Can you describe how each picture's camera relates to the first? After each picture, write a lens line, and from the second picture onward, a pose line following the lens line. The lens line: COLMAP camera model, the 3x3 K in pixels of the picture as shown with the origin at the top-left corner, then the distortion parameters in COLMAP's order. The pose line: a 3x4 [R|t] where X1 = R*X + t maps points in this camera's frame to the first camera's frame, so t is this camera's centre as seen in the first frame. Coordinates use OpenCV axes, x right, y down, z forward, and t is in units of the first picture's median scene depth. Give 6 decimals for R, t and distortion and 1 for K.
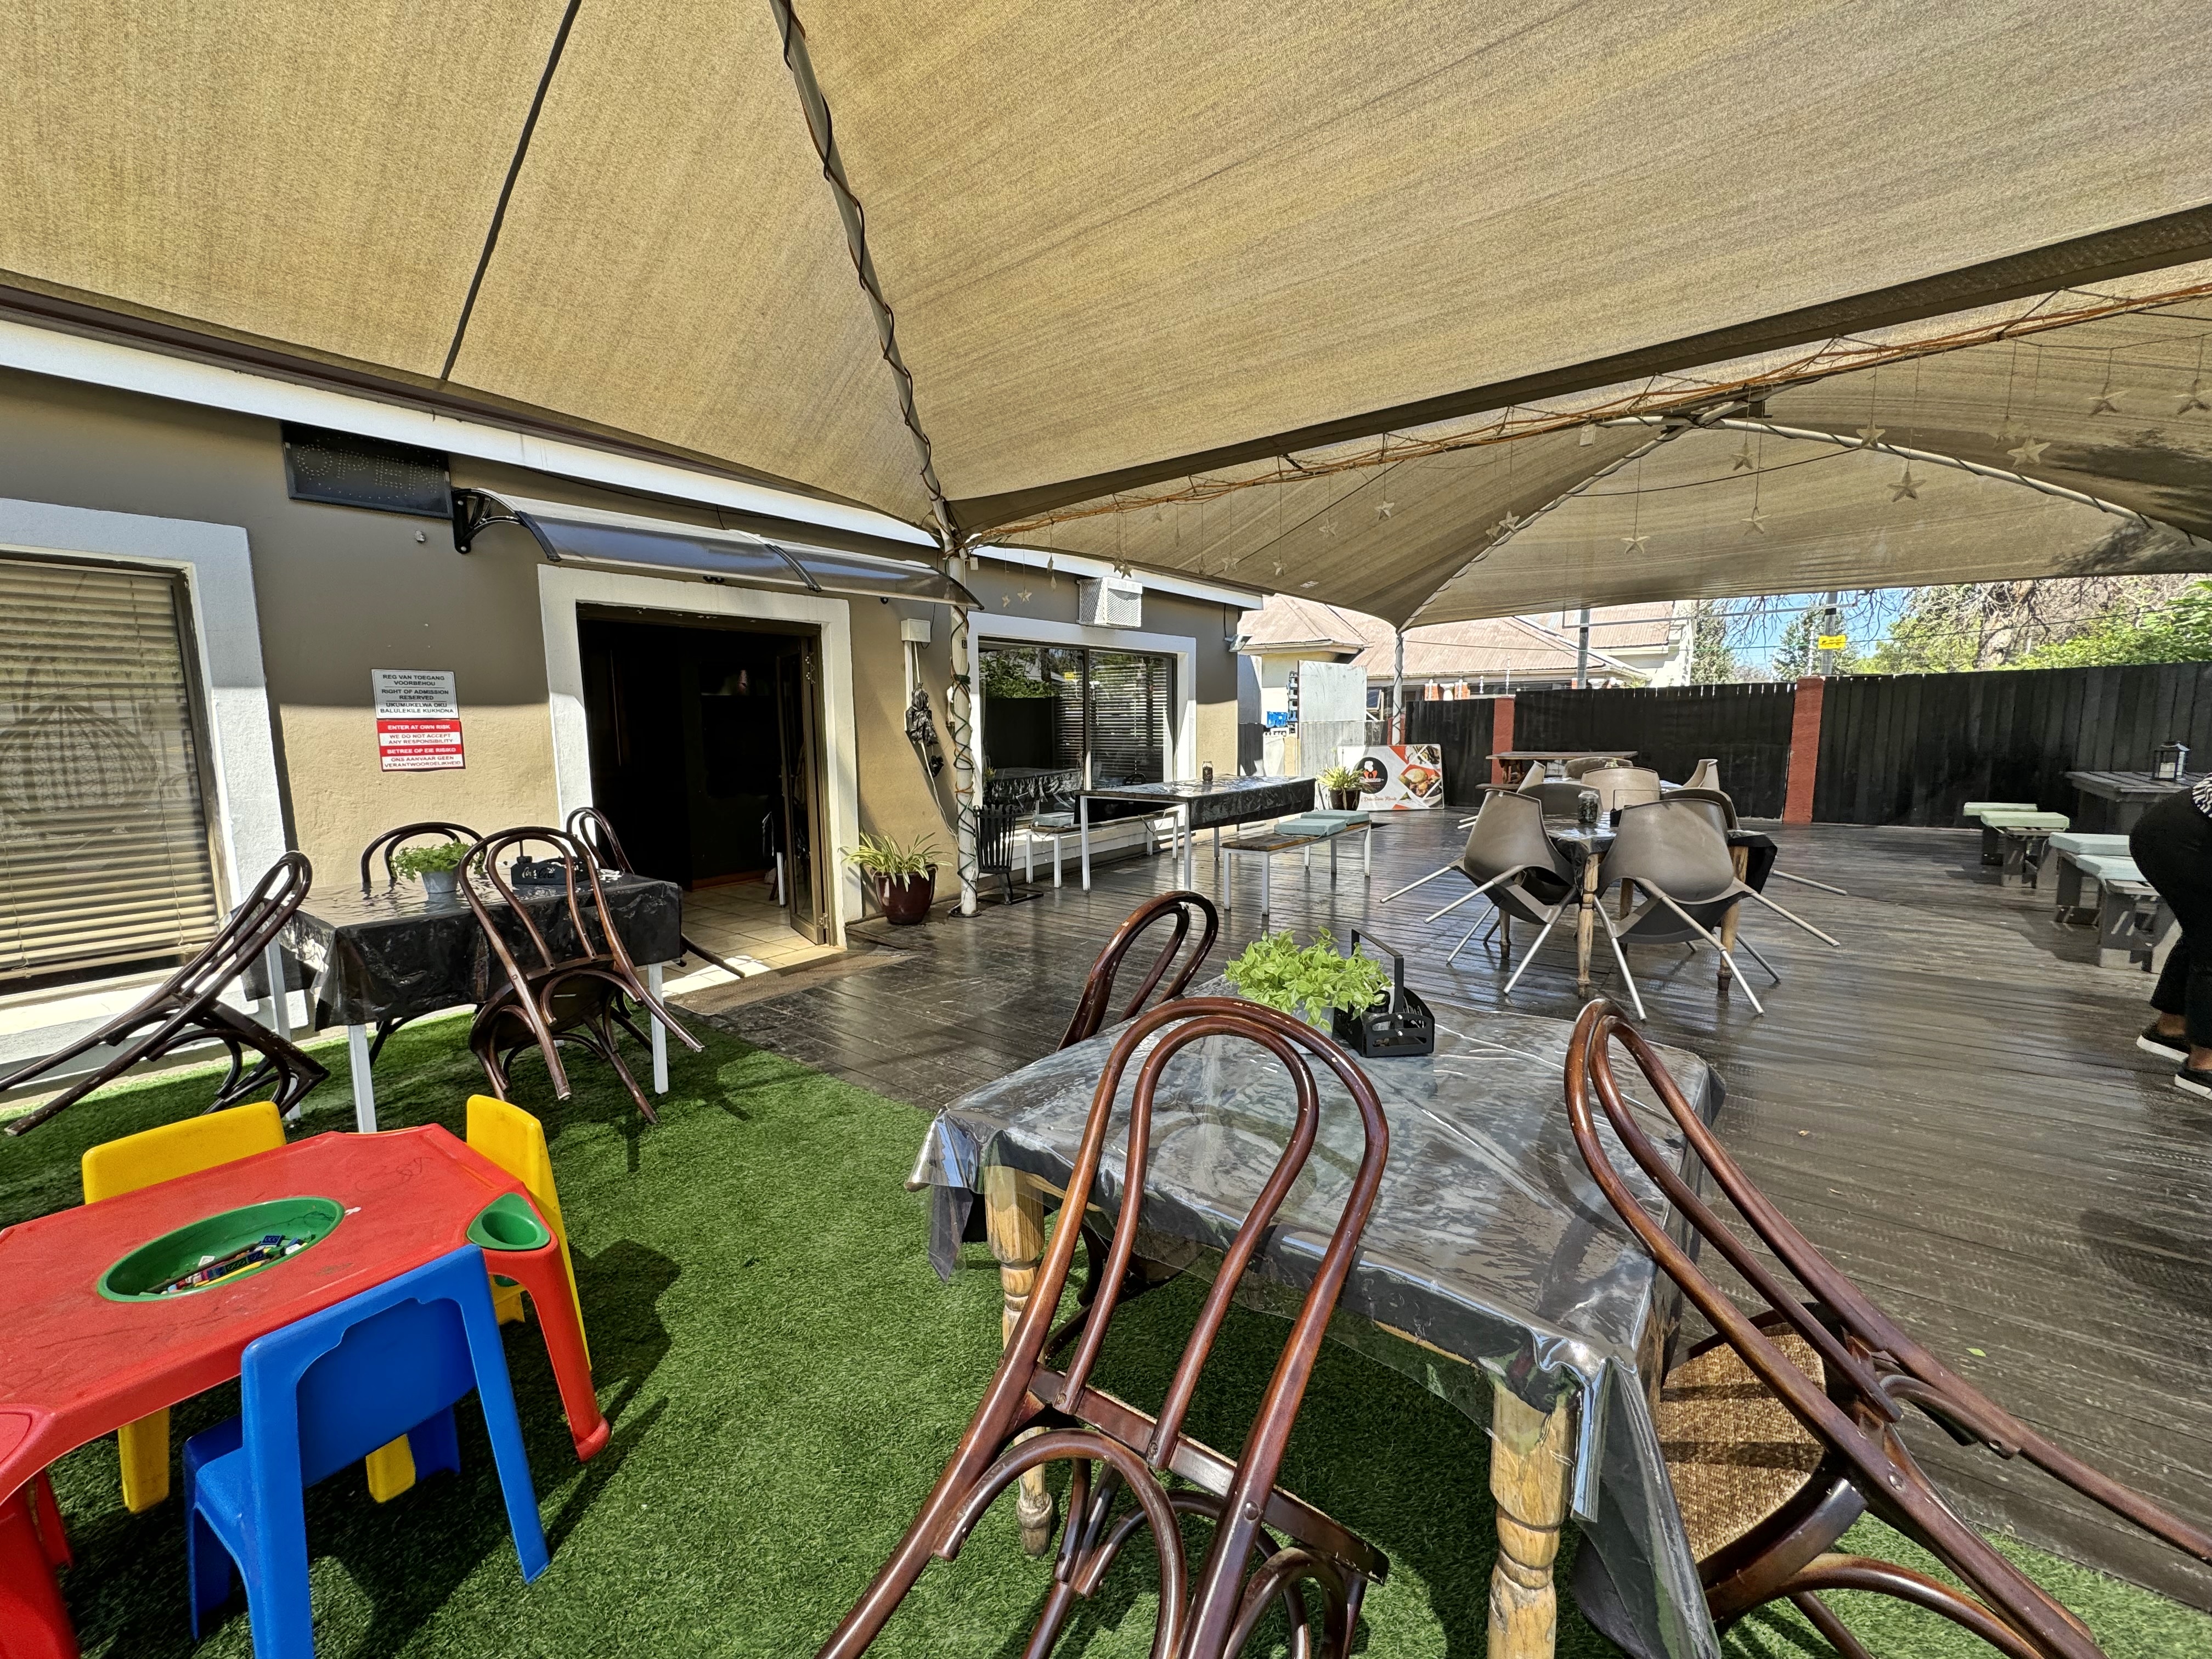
lens RADIAL K [[884.3, 0, 1105.8], [0, 884.3, 825.4], [0, 0, 1]] dist [-0.000710, 0.000271]
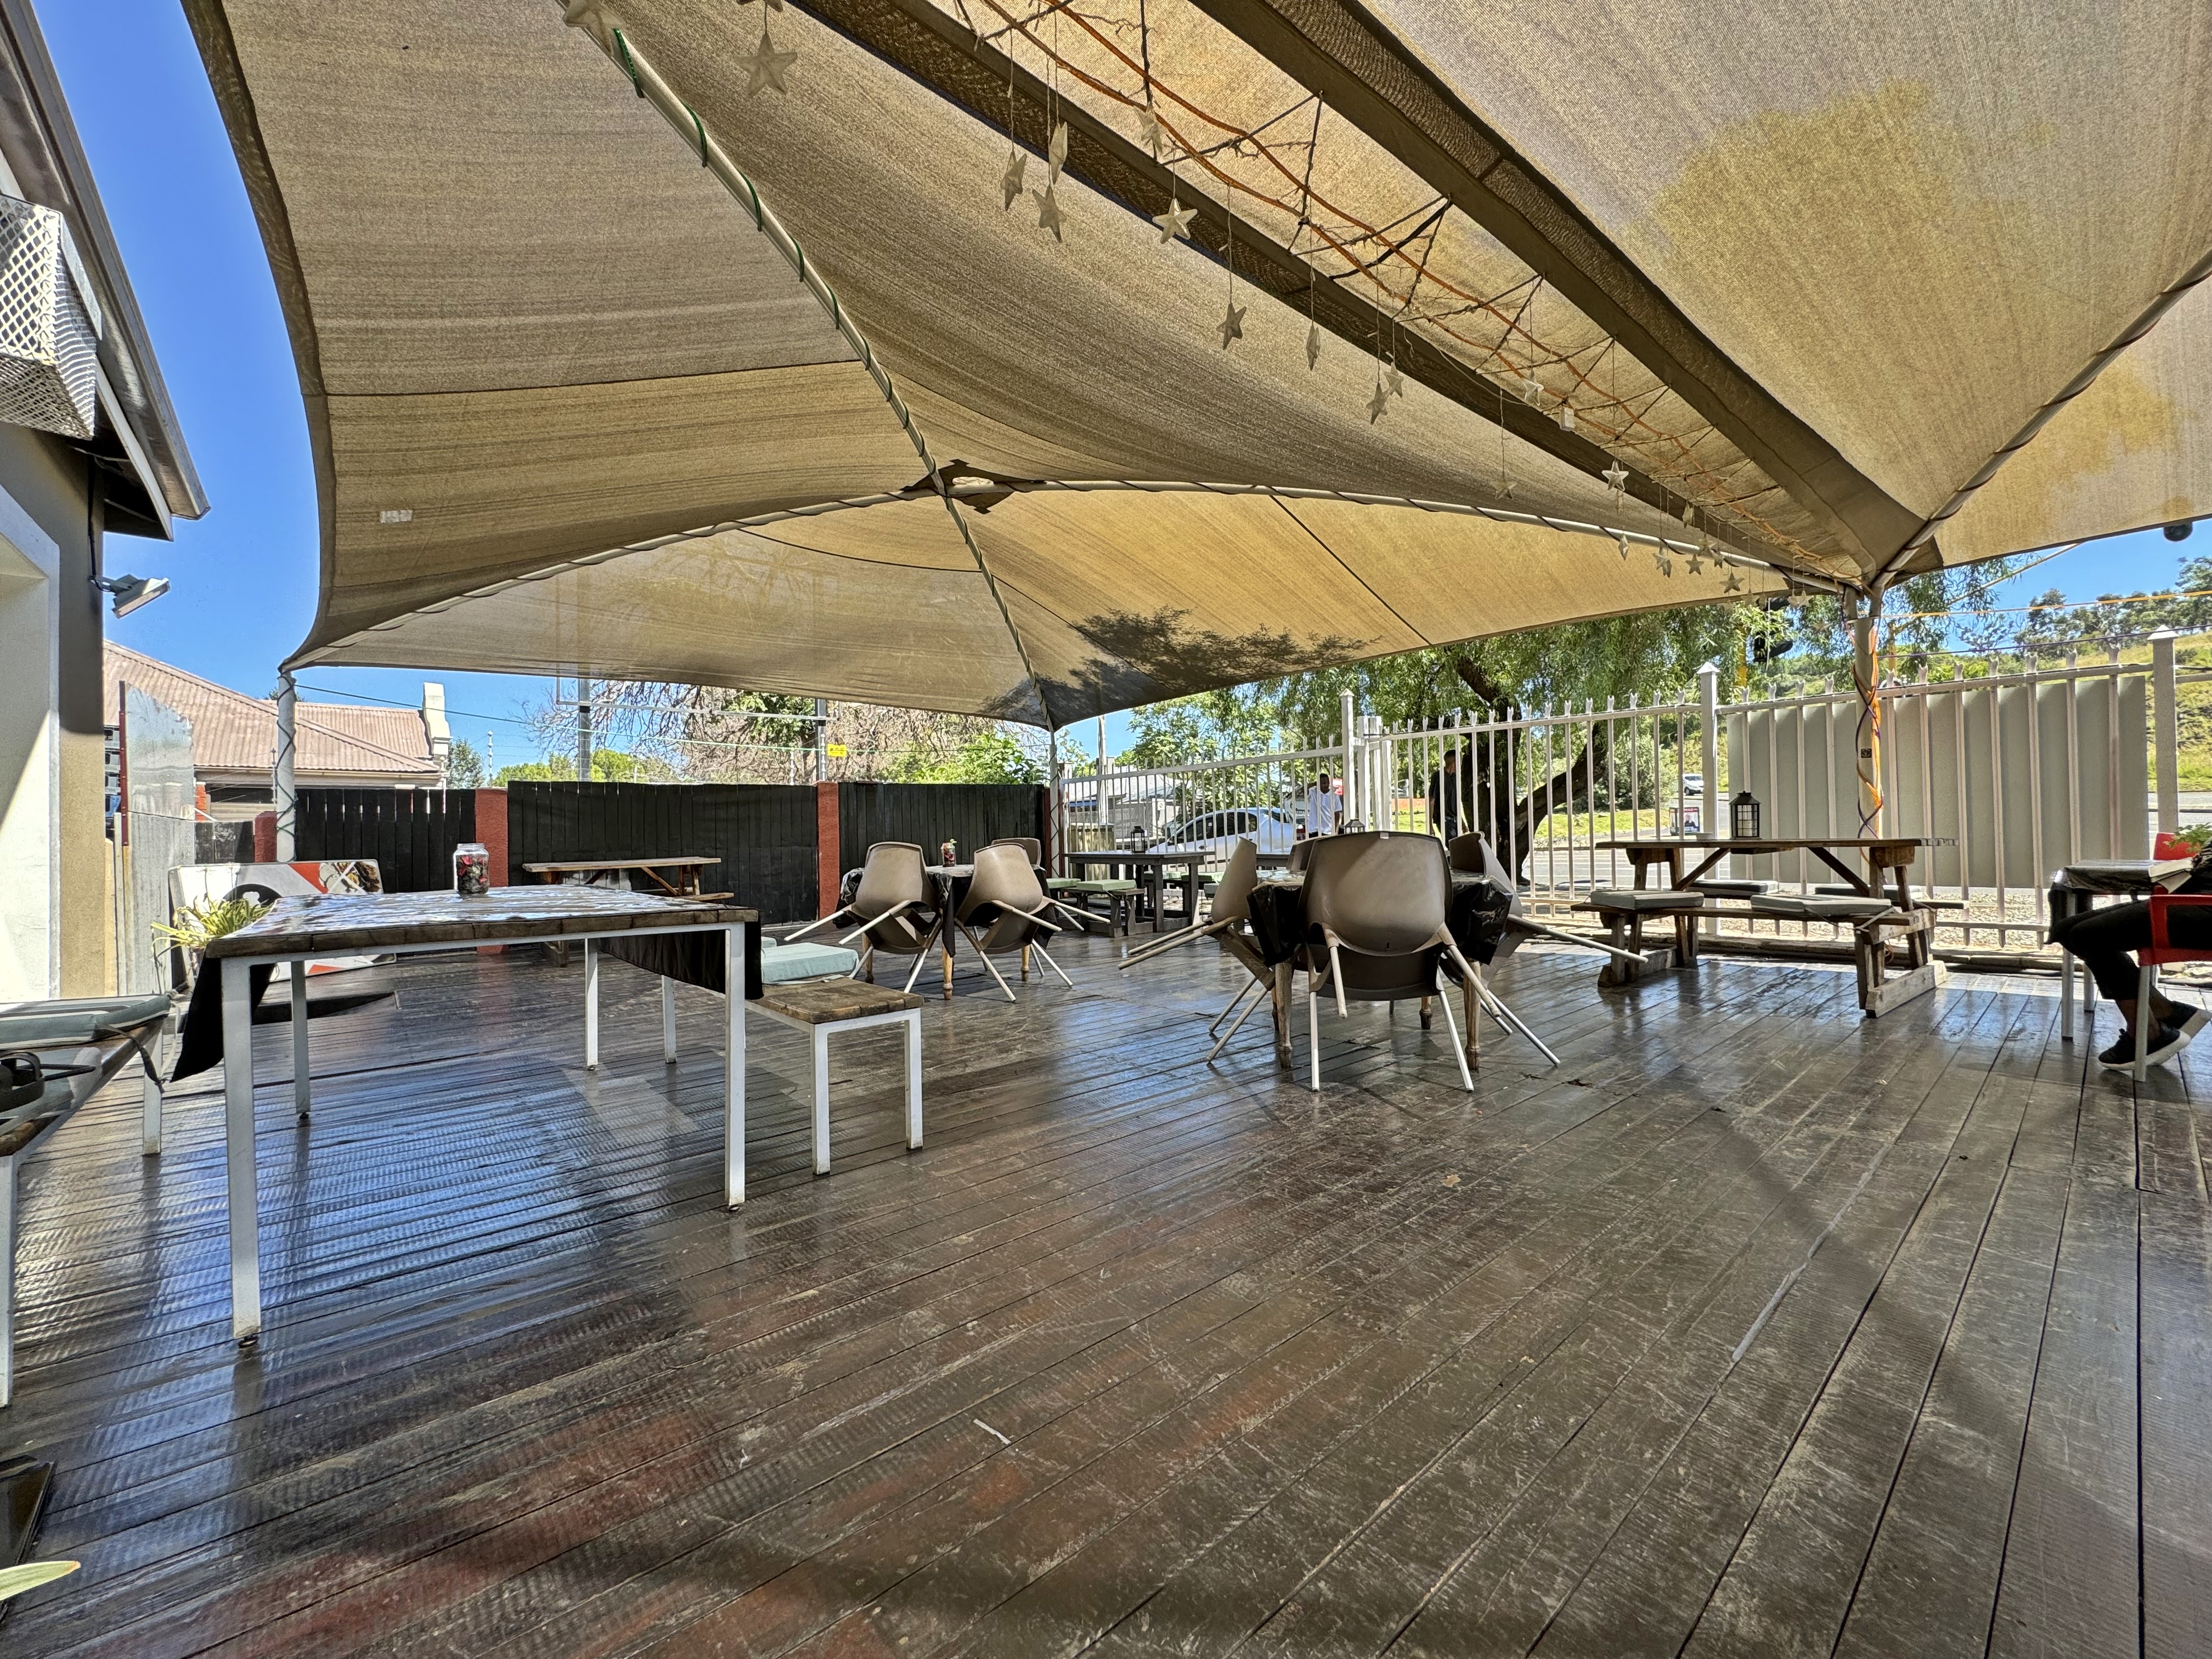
lens RADIAL K [[901.4, 0, 1122.8], [0, 901.4, 841.0], [0, 0, 1]] dist [-0.000629, 0.000027]
pose [[0.191023, 0.013114, 0.981498, -0.273515], [0.128995, 0.990904, -0.038345, -0.029039], [-0.973073, 0.133933, 0.187594, 0.780108]]
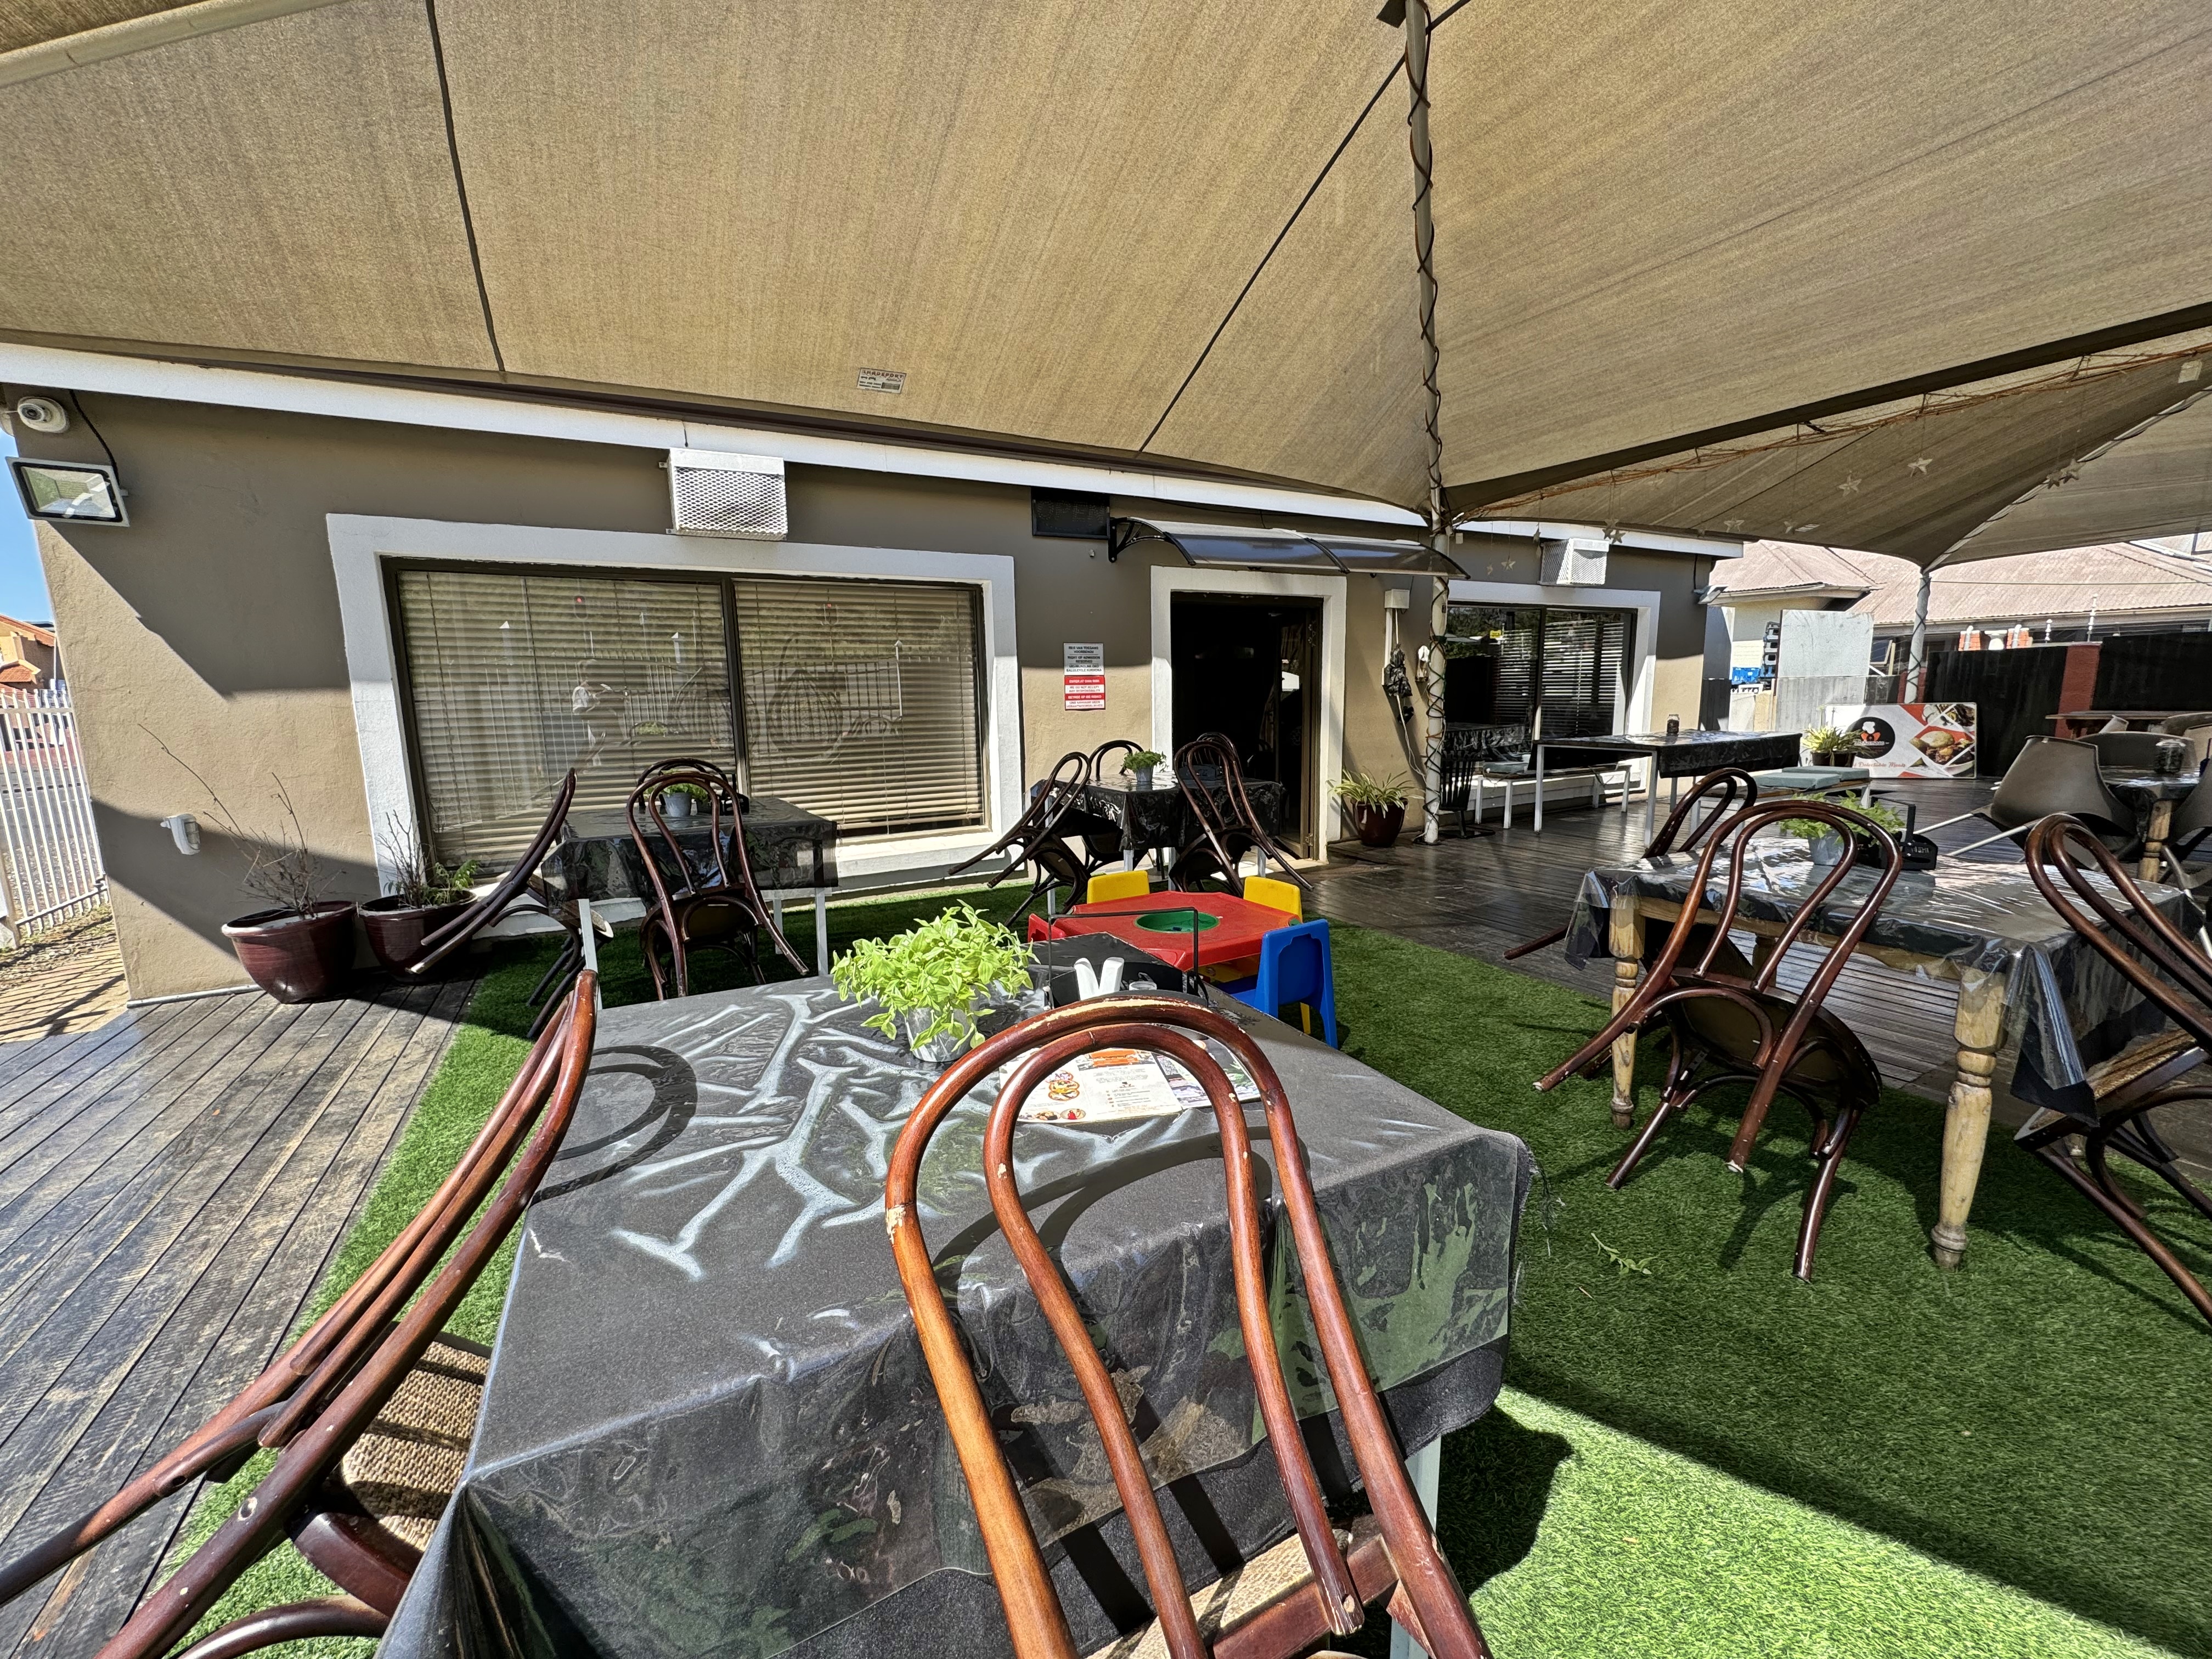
lens RADIAL K [[884.9, 0, 1104.5], [0, 884.9, 827.5], [0, 0, 1]] dist [-0.001029, 0.000089]
pose [[0.914316, 0.056393, -0.401055, -0.081497], [-0.039843, 0.997979, 0.049495, 0.039408], [0.403036, -0.029275, 0.914716, -0.238103]]
